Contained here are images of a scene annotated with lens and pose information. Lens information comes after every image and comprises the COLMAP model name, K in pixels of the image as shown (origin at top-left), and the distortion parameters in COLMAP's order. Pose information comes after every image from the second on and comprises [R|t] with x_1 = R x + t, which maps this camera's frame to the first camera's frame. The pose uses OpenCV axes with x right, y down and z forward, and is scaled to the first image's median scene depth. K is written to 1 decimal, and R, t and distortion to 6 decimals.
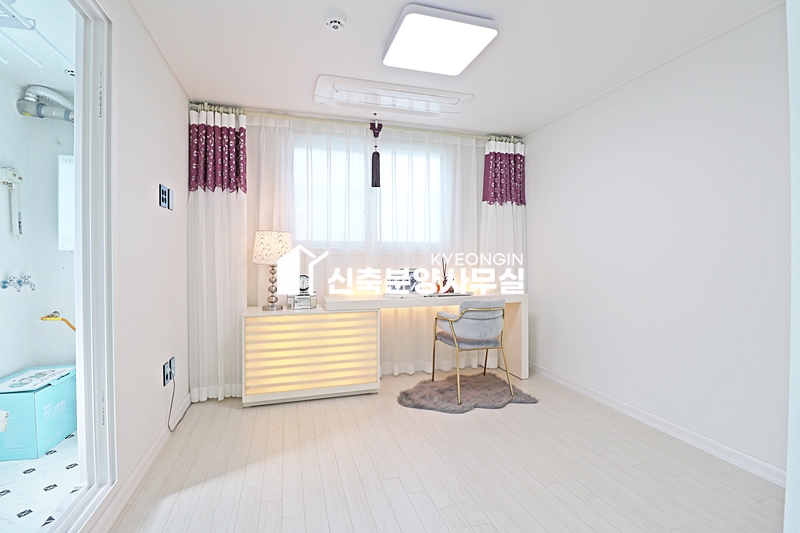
lens RADIAL K [[370.1, 0, 399.9], [0, 370.1, 263.4], [0, 0, 1]] dist [-0.019699, -0.000828]
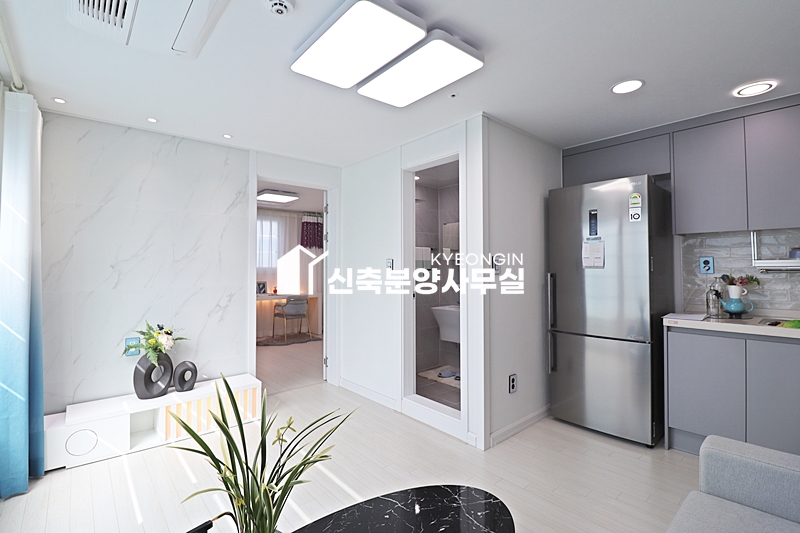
lens RADIAL K [[370.1, 0, 403.5], [0, 370.1, 268.2], [0, 0, 1]] dist [-0.019699, -0.000828]
pose [[0.912140, 0.004540, 0.409854, -0.078297], [0.002921, 0.999841, -0.017576, -0.016647], [-0.409868, 0.017229, 0.911982, -1.002660]]
